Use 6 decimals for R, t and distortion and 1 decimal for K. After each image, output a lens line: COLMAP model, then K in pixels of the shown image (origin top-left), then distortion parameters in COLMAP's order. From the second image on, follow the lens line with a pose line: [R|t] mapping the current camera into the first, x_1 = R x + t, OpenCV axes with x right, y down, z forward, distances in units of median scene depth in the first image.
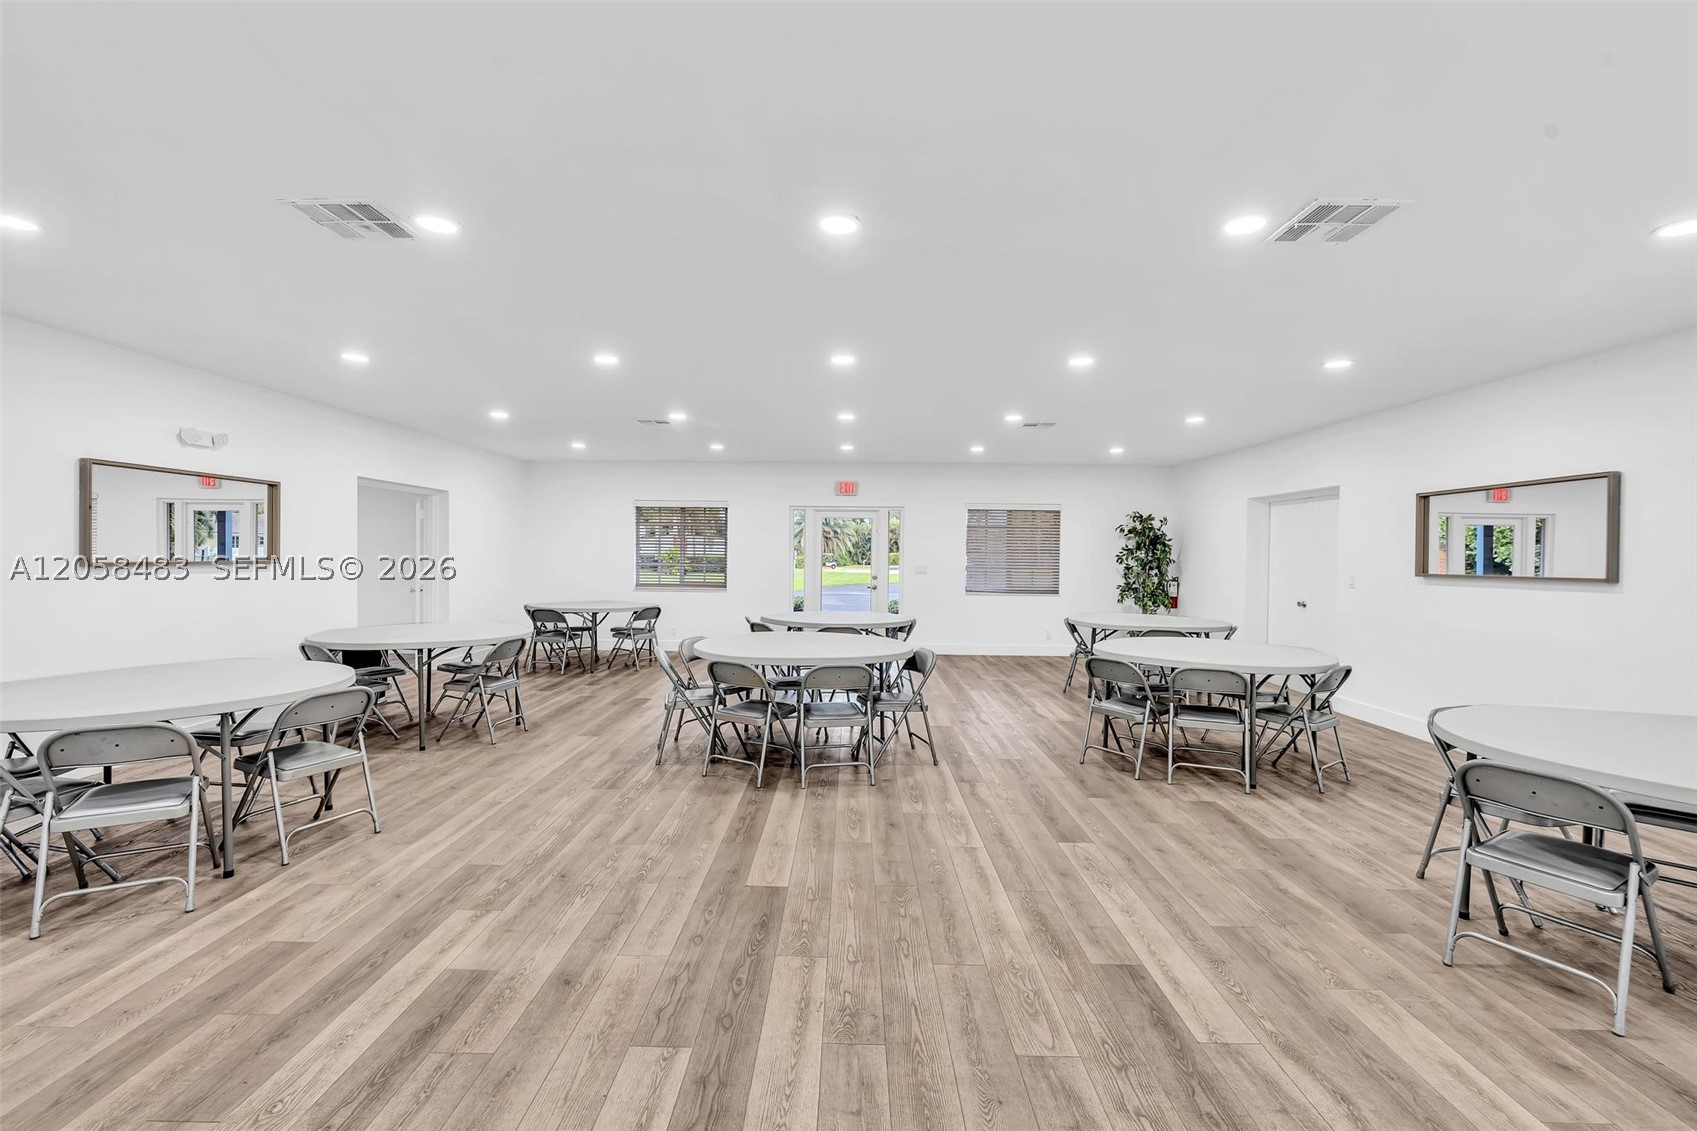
lens RADIAL K [[751.8, 0, 844.1], [0, 751.8, 572.6], [0, 0, 1]] dist [-0.000816, 0.000437]
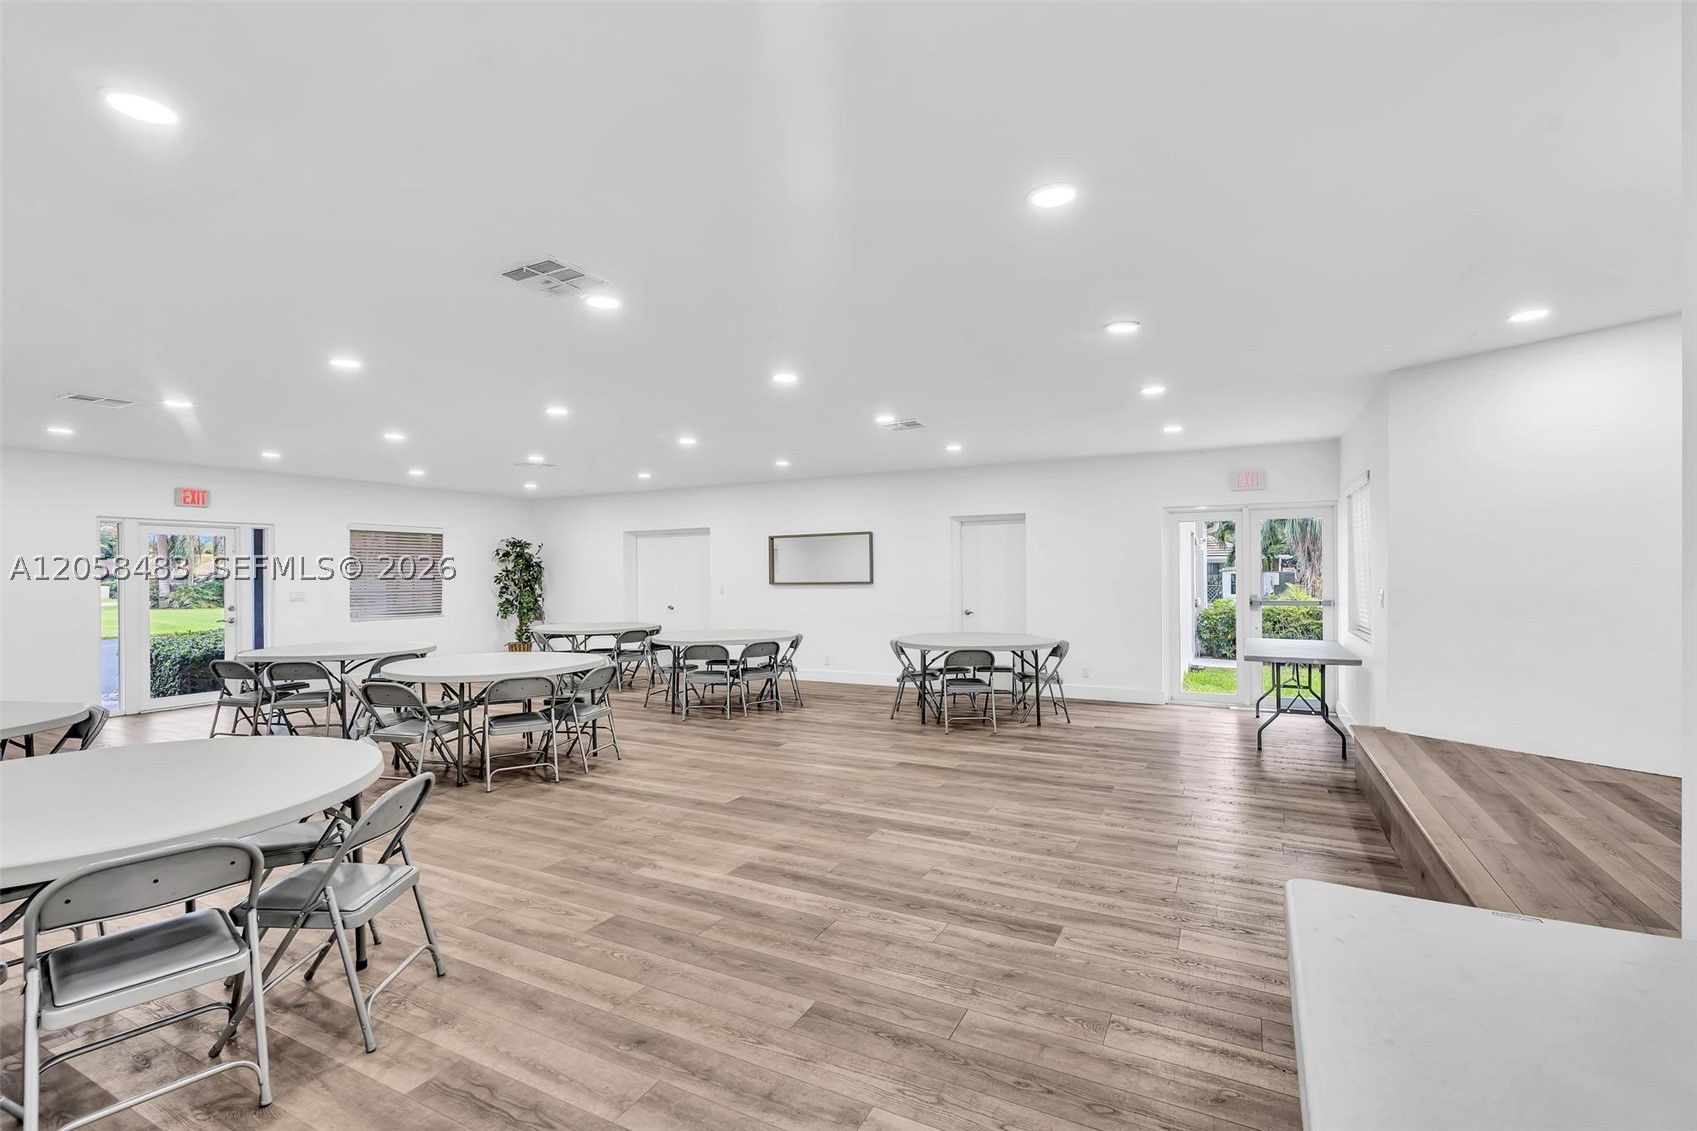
lens RADIAL K [[751.8, 0, 844.0], [0, 751.8, 570.7], [0, 0, 1]] dist [-0.000816, 0.000437]
pose [[0.458286, -0.012331, 0.888719, -1.220449], [0.038785, 0.999229, -0.006136, -0.013248], [-0.887958, 0.037281, 0.458411, 0.107274]]
